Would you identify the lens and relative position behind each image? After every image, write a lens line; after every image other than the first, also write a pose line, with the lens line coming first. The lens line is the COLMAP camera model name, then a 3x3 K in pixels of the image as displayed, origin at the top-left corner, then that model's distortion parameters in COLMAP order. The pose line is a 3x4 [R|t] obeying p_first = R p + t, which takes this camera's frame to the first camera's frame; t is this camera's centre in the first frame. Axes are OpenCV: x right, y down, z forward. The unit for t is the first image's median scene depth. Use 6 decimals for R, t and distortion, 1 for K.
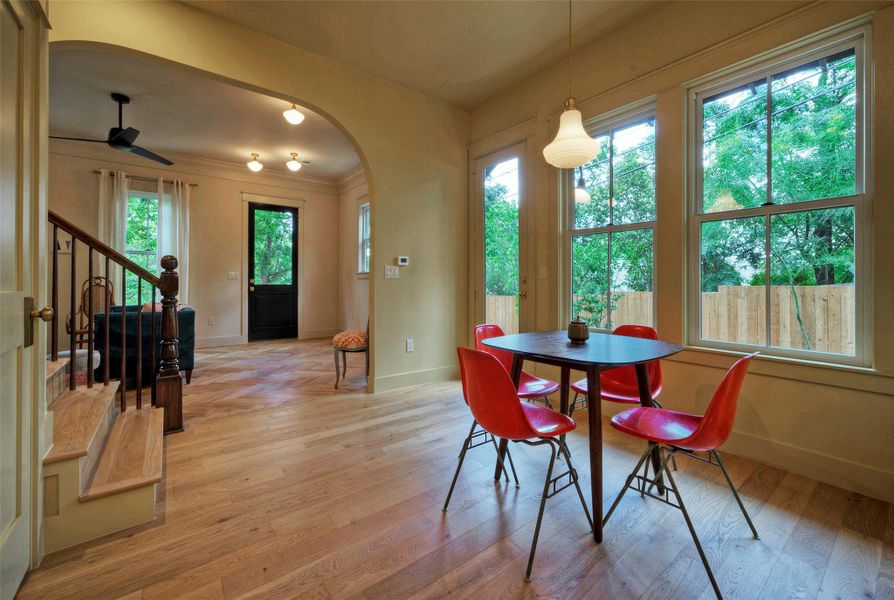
lens RADIAL K [[356.3, 0, 445.9], [0, 356.3, 281.2], [0, 0, 1]] dist [0.001215, 0.000273]
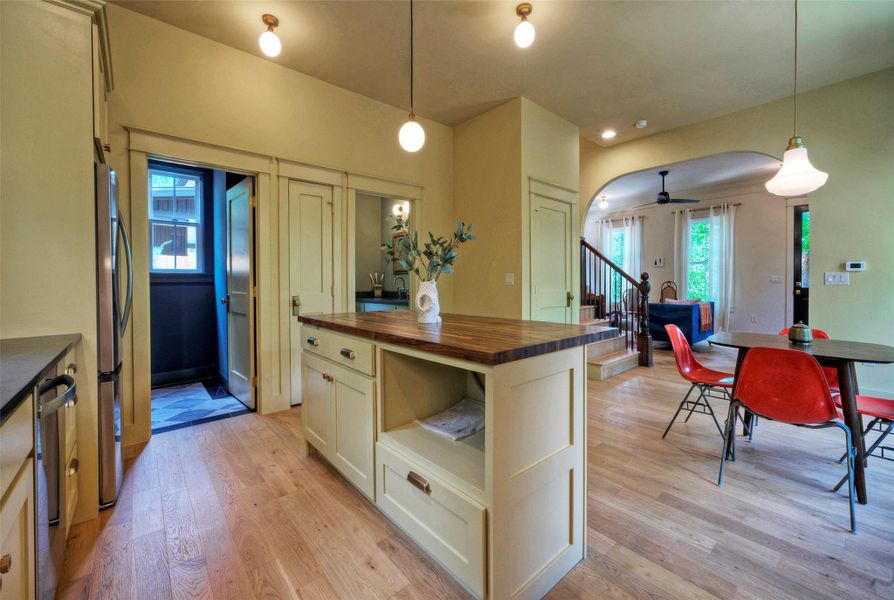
lens RADIAL K [[356.3, 0, 445.9], [0, 356.3, 281.2], [0, 0, 1]] dist [0.001215, 0.000273]
pose [[0.080687, -0.000523, -0.996739, 0.446203], [0.002206, 0.999998, -0.000346, -0.011922], [0.996737, -0.002171, 0.080688, -0.090912]]
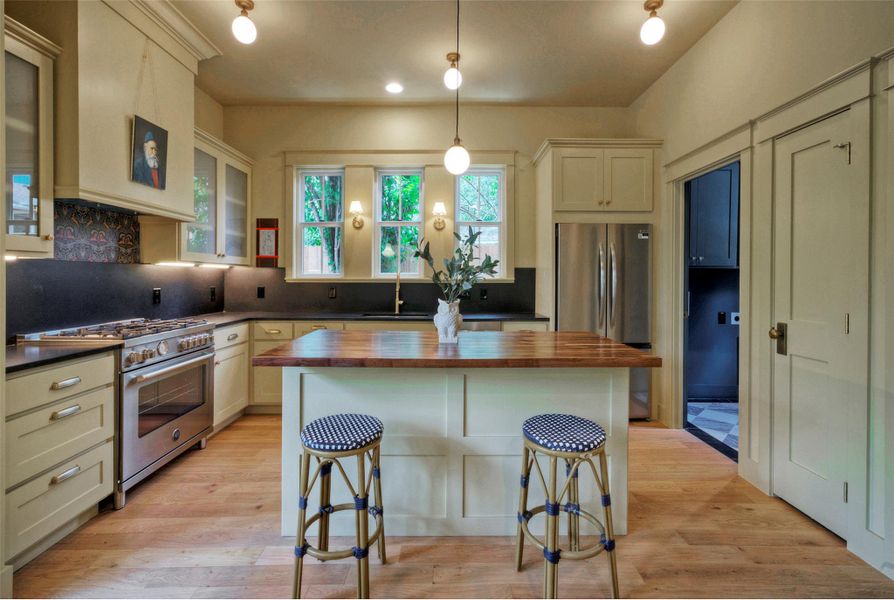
lens RADIAL K [[410.9, 0, 442.0], [0, 410.9, 276.2], [0, 0, 1]] dist [0.002166, 0.001048]
pose [[-0.788140, -0.007409, 0.615451, -0.077447], [-0.005907, 0.999973, 0.004474, -0.033933], [-0.615467, -0.000109, -0.788163, 0.213571]]
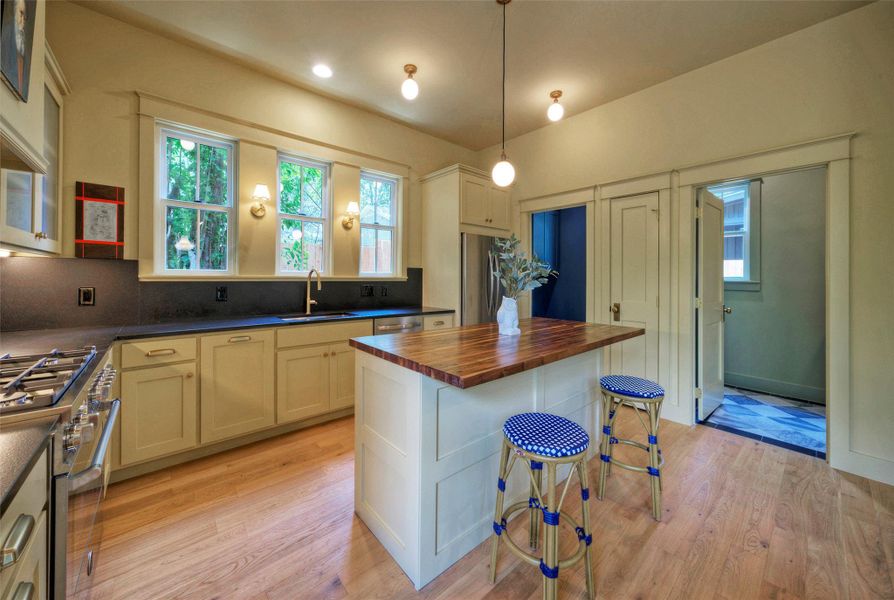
lens RADIAL K [[339.0, 0, 446.5], [0, 339.0, 277.1], [0, 0, 1]] dist [0.000516, 0.000094]
pose [[-0.996738, -0.015240, -0.079254, 0.225703], [-0.015669, 0.999866, 0.004800, -0.031903], [0.079171, 0.006026, -0.996843, 0.255419]]
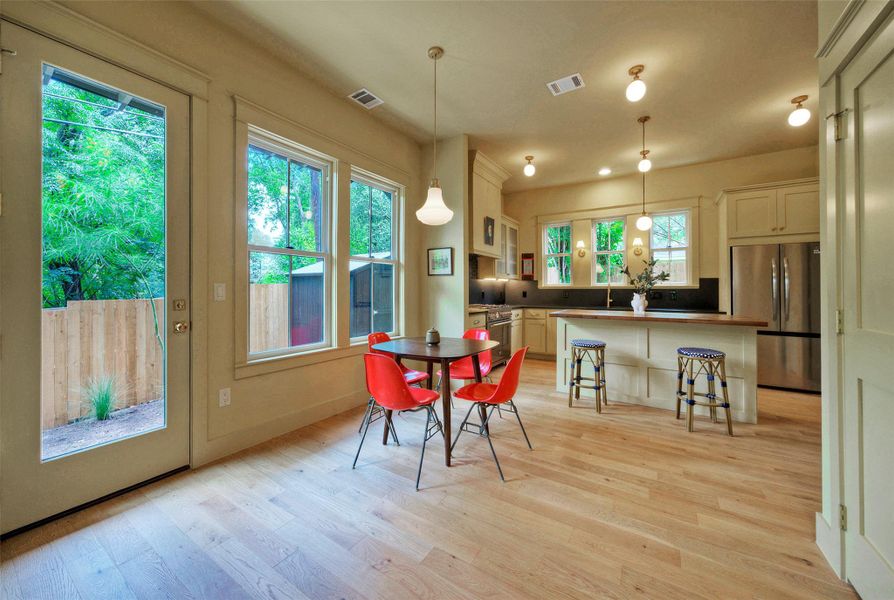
lens RADIAL K [[338.2, 0, 431.9], [0, 338.2, 286.6], [0, 0, 1]] dist [0.000600, 0.000170]
pose [[-0.327443, 0.002424, 0.944868, -0.300602], [-0.001926, 0.999993, -0.003233, -0.021828], [-0.944869, -0.002879, -0.327436, 0.463743]]
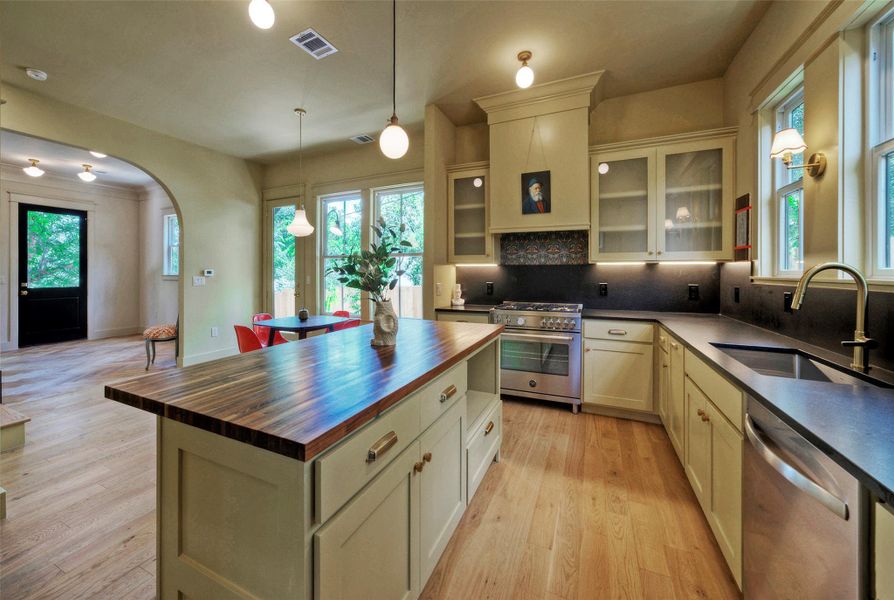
lens RADIAL K [[321.4, 0, 431.7], [0, 321.4, 271.3], [0, 0, 1]] dist [-0.001941, 0.000040]
pose [[0.889477, -0.005030, 0.456953, 0.051623], [0.006037, 0.999981, -0.000744, -0.034127], [-0.456941, 0.003421, 0.889491, -0.328464]]
